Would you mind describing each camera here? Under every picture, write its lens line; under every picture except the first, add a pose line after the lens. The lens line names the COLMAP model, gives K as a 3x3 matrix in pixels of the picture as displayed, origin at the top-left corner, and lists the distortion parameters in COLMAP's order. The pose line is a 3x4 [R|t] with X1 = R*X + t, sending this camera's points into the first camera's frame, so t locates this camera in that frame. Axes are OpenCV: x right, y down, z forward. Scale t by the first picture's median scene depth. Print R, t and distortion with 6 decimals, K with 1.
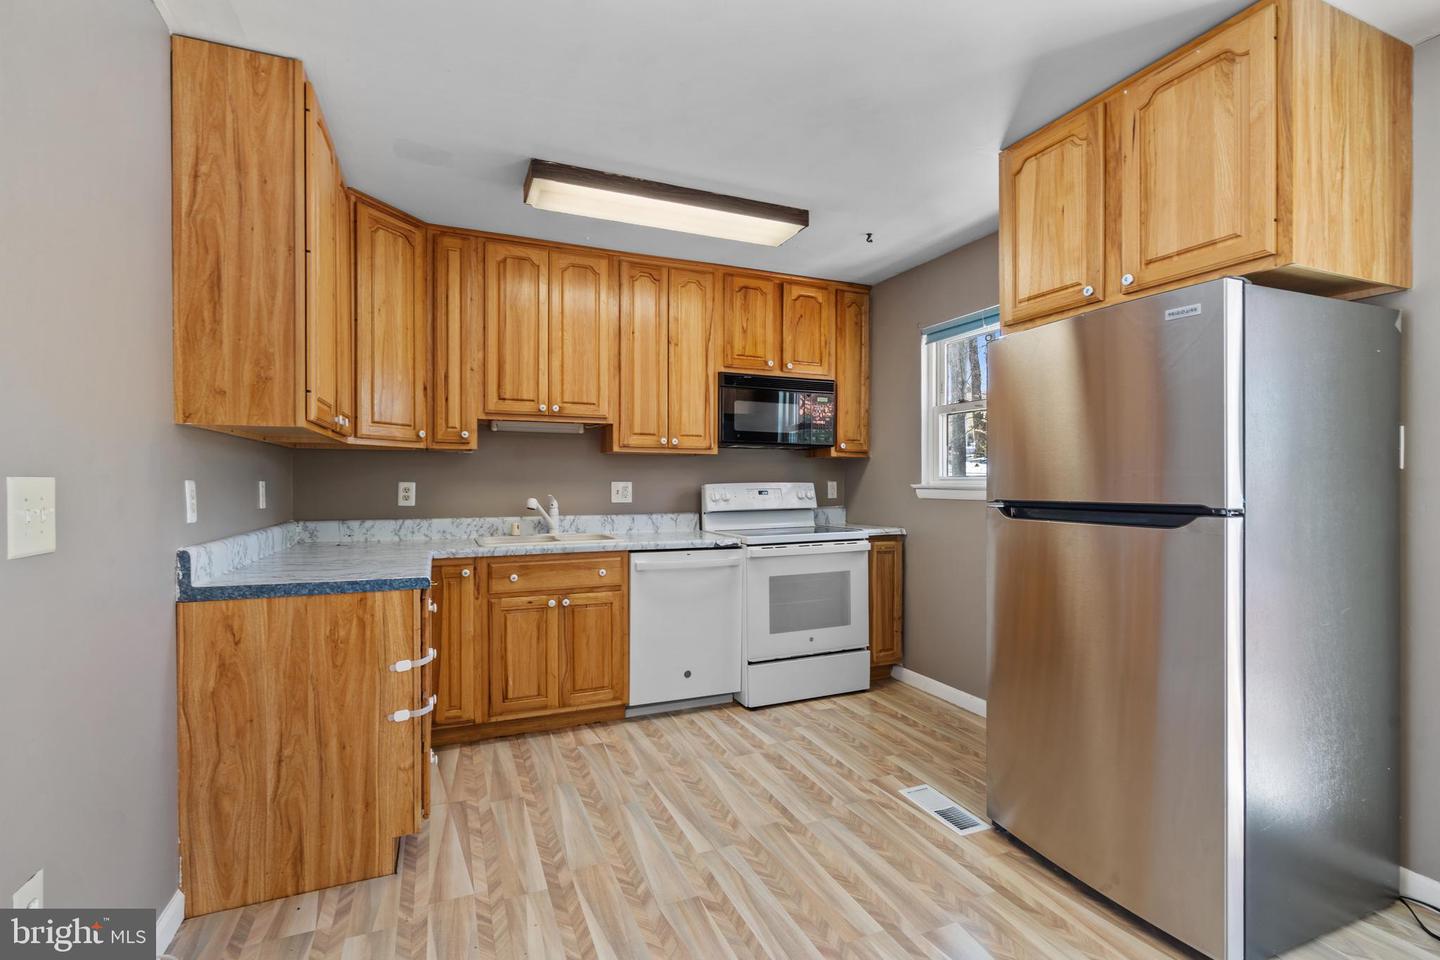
lens RADIAL K [[653.9, 0, 723.2], [0, 653.9, 485.0], [0, 0, 1]] dist [-0.000863, 0.000770]
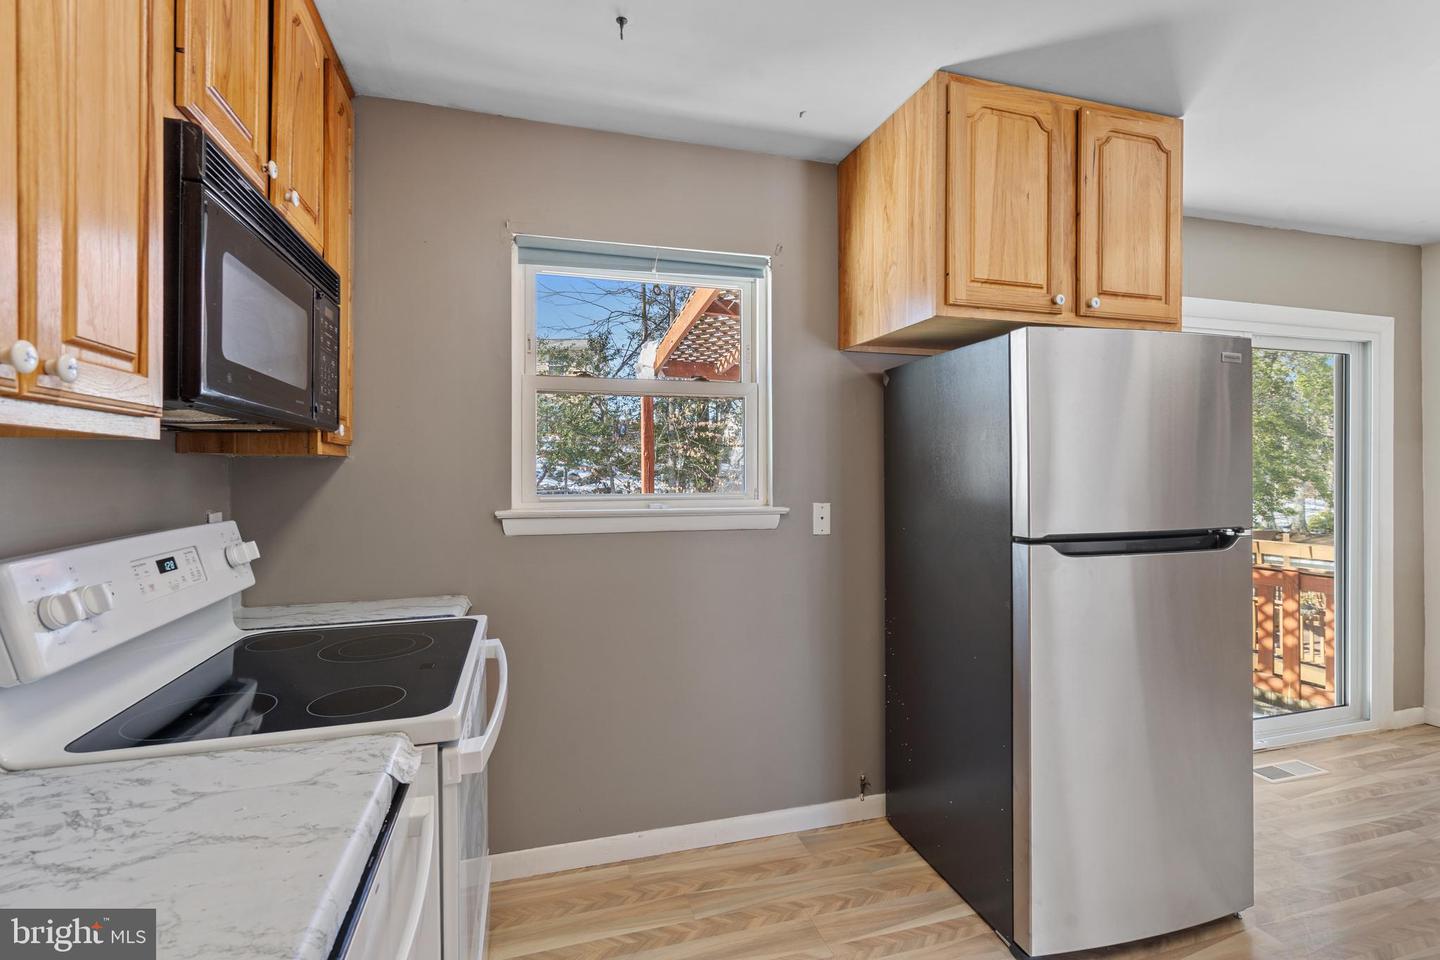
lens RADIAL K [[653.9, 0, 718.0], [0, 653.9, 472.8], [0, 0, 1]] dist [-0.000863, 0.000770]
pose [[0.124144, -0.002098, 0.992262, -0.285025], [0.008735, 0.999961, 0.001022, -0.039774], [-0.992226, 0.008541, 0.124158, 0.937641]]
